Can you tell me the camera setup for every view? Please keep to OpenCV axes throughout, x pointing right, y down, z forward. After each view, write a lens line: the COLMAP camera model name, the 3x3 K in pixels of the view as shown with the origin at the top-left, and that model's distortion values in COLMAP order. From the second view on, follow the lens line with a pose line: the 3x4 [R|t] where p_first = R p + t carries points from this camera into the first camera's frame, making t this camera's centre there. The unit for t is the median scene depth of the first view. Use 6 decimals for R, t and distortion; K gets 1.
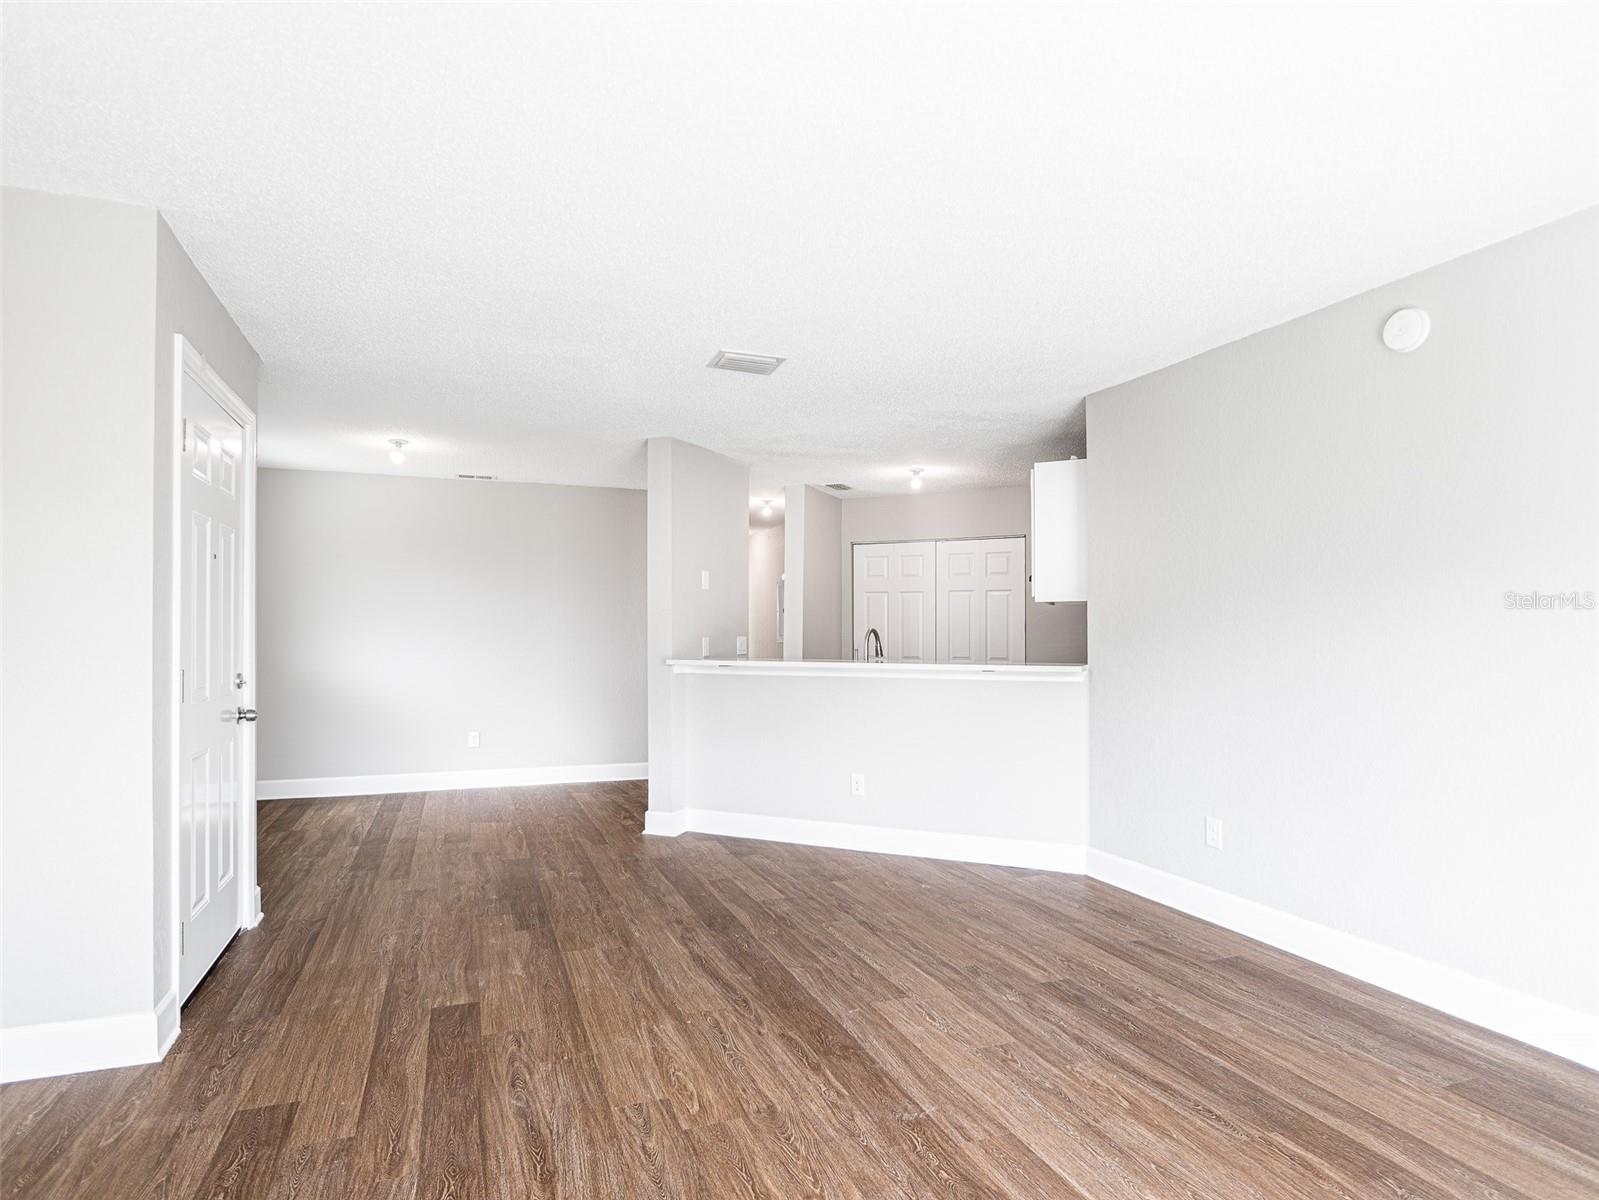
lens RADIAL K [[884.0, 0, 799.5], [0, 884.0, 600.0], [0, 0, 1]] dist [-0.013419, 0.003602]
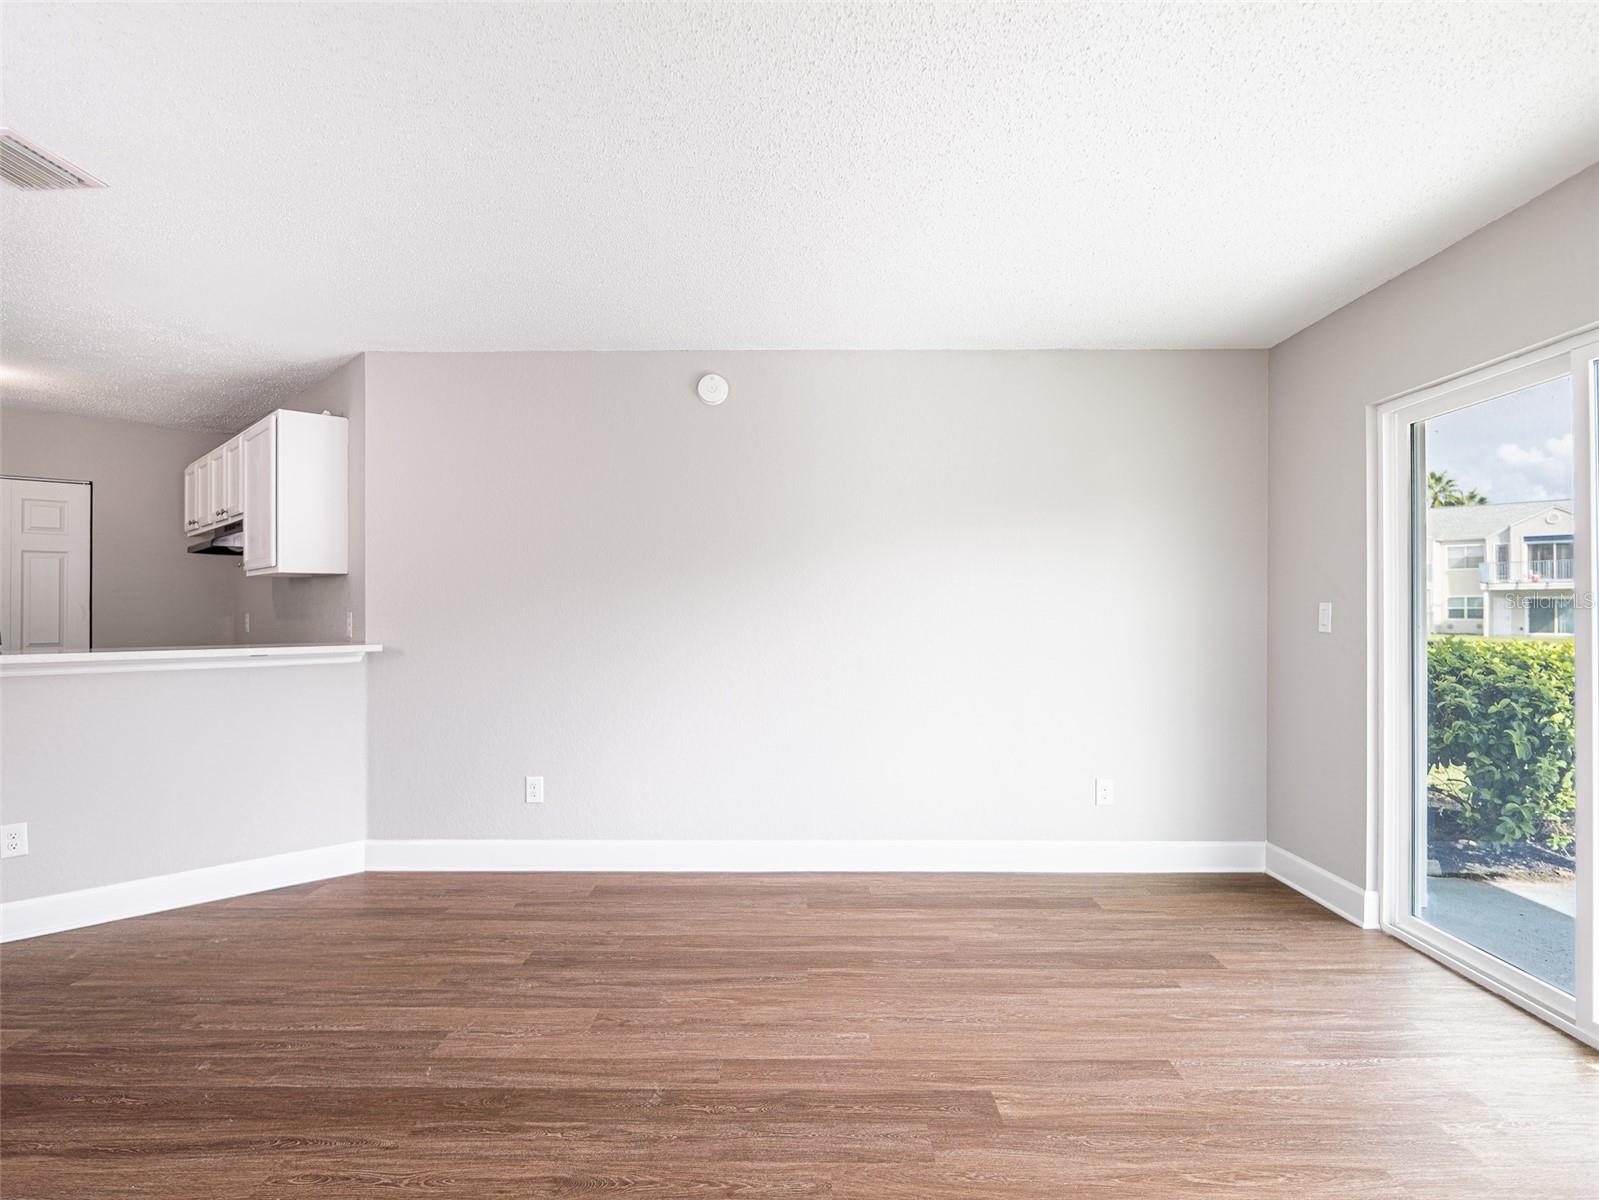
lens RADIAL K [[884.0, 0, 799.5], [0, 884.0, 600.0], [0, 0, 1]] dist [-0.013419, 0.003602]
pose [[0.365063, 0.004524, 0.930972, -0.579059], [-0.031013, 0.999492, 0.007304, 0.014506], [-0.930466, -0.031539, 0.365018, 0.403870]]
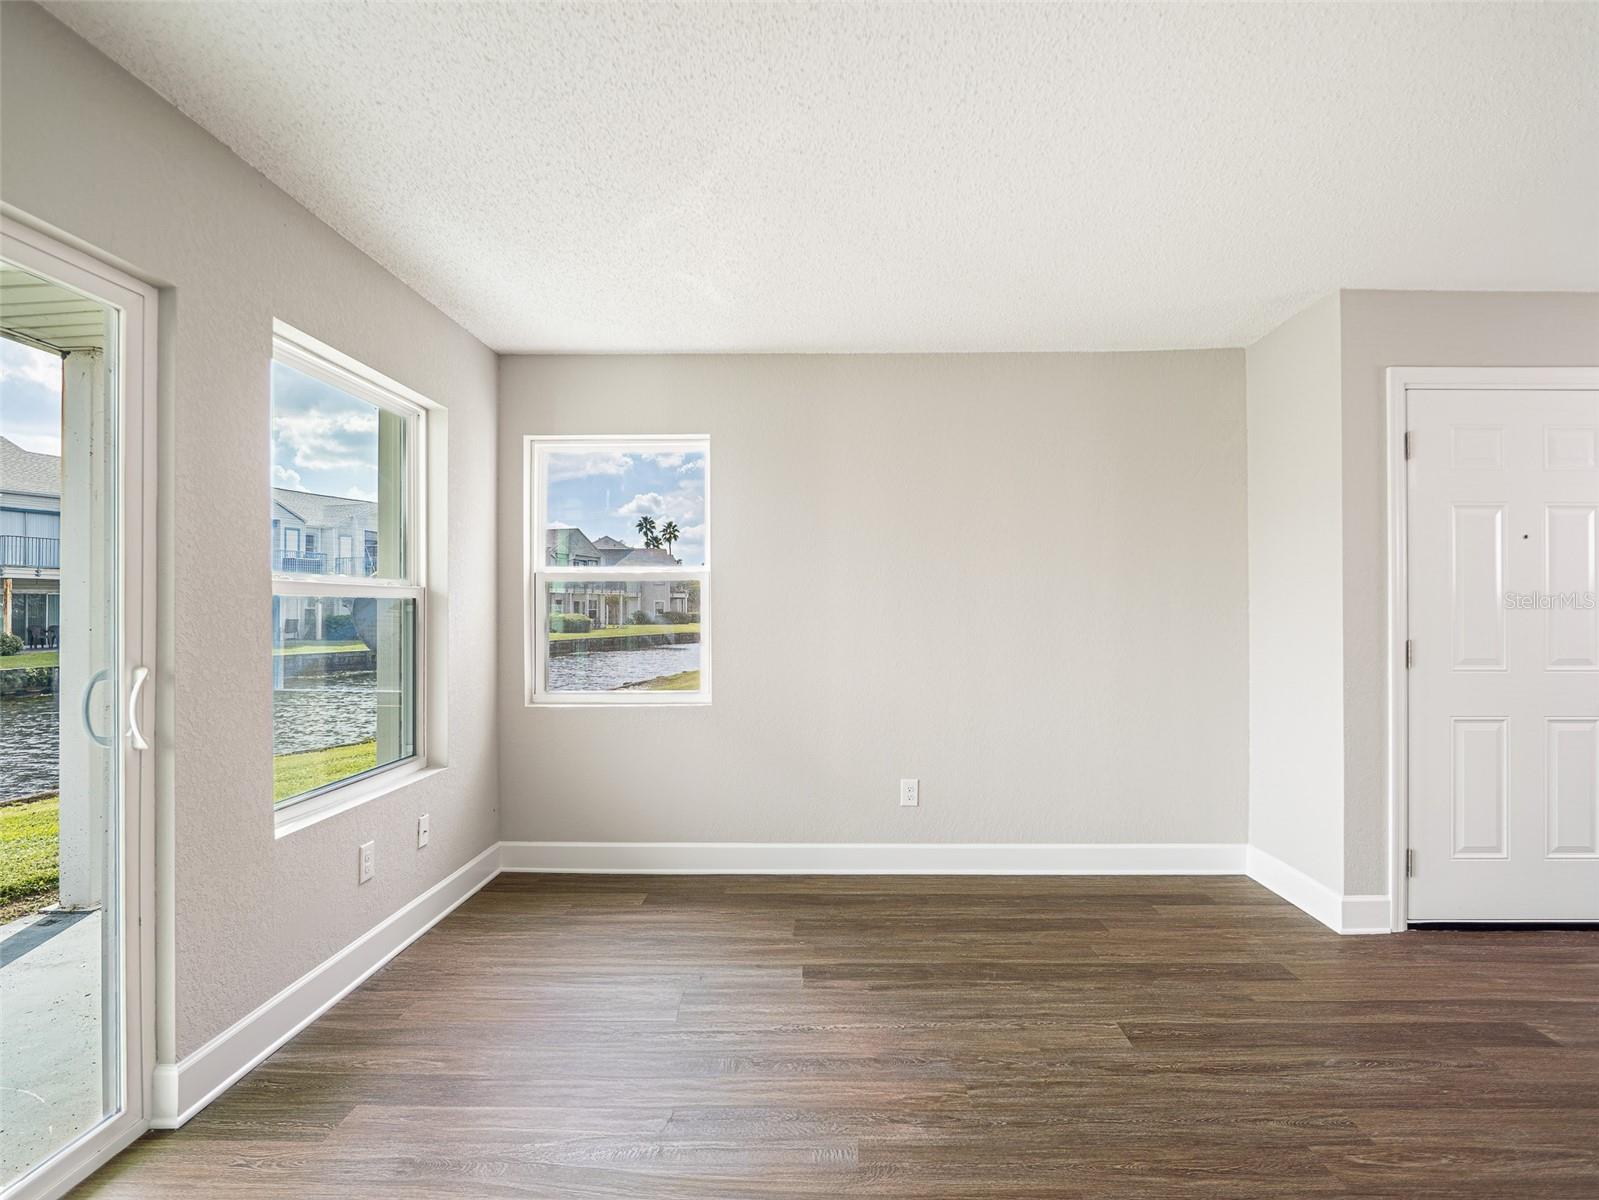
lens RADIAL K [[884.0, 0, 799.5], [0, 884.0, 600.0], [0, 0, 1]] dist [-0.013419, 0.003602]
pose [[-0.379184, -0.012753, -0.925234, 0.710328], [0.032671, 0.999097, -0.027160, 0.028119], [0.924744, -0.040527, -0.378425, 0.672035]]
